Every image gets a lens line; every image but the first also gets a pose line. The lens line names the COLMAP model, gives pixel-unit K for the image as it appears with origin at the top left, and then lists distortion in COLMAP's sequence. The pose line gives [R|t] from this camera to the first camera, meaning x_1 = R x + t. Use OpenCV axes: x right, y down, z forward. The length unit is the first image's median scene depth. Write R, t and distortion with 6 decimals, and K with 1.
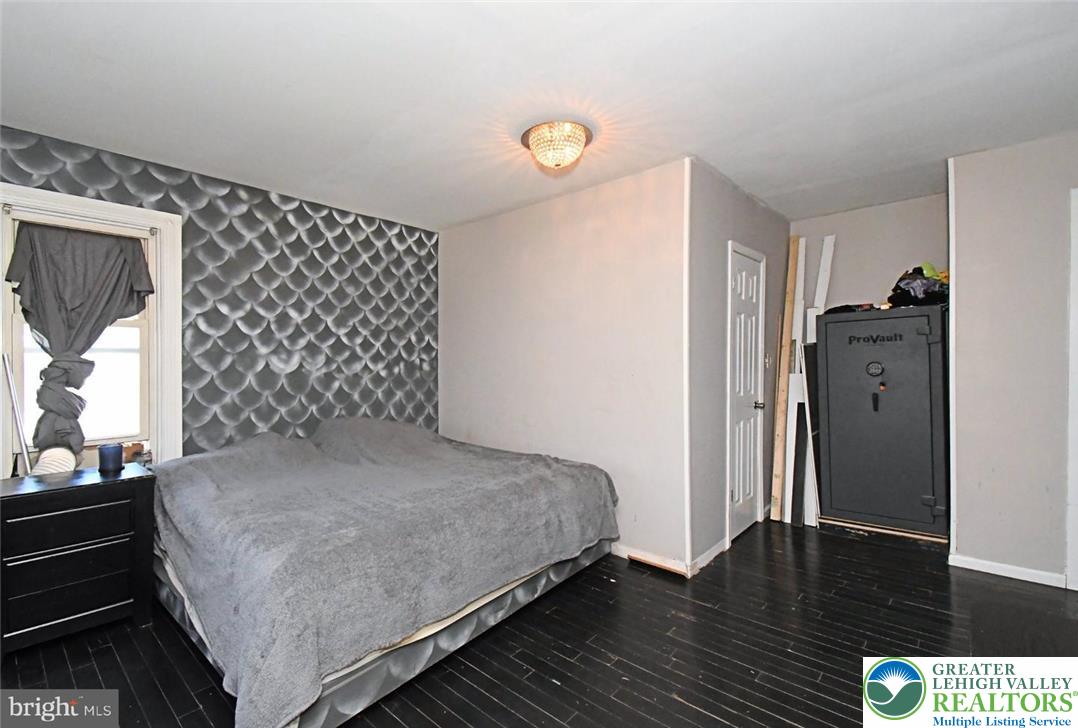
lens RADIAL K [[466.7, 0, 540.2], [0, 466.7, 367.6], [0, 0, 1]] dist [-0.001829, -0.001194]
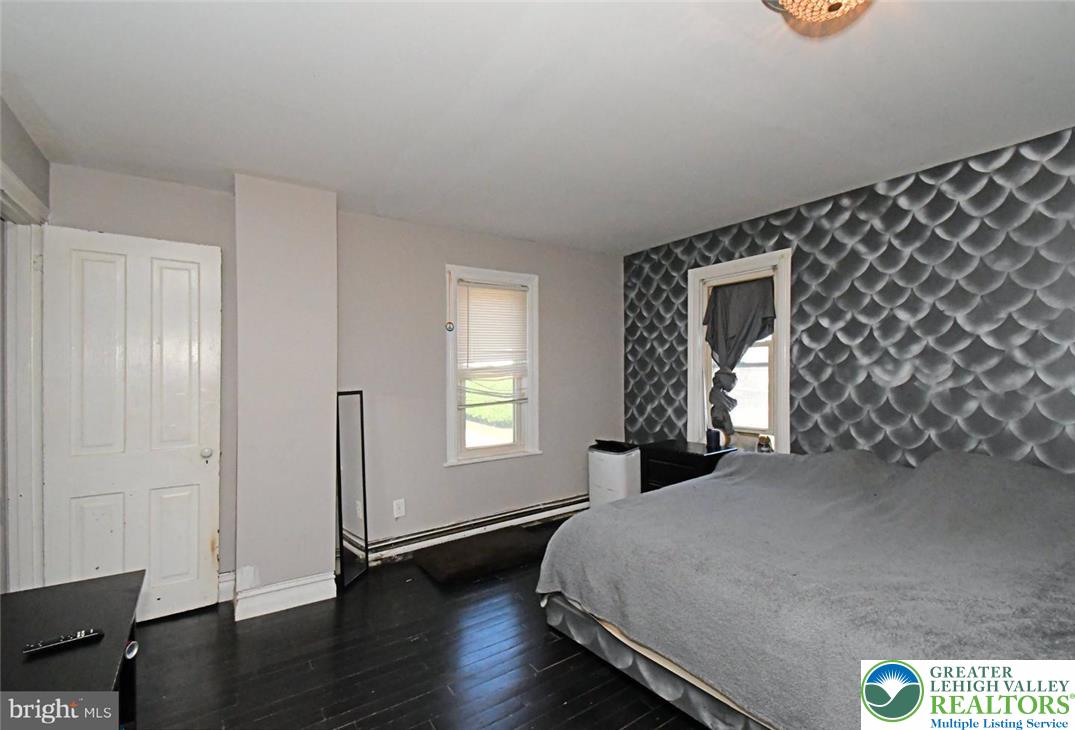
lens RADIAL K [[476.5, 0, 536.9], [0, 476.5, 363.3], [0, 0, 1]] dist [0.000405, -0.000088]
pose [[-0.249249, -0.009715, -0.968391, 0.475609], [0.000376, 0.999949, -0.010128, -0.022721], [0.968439, -0.002889, -0.249232, 0.602708]]
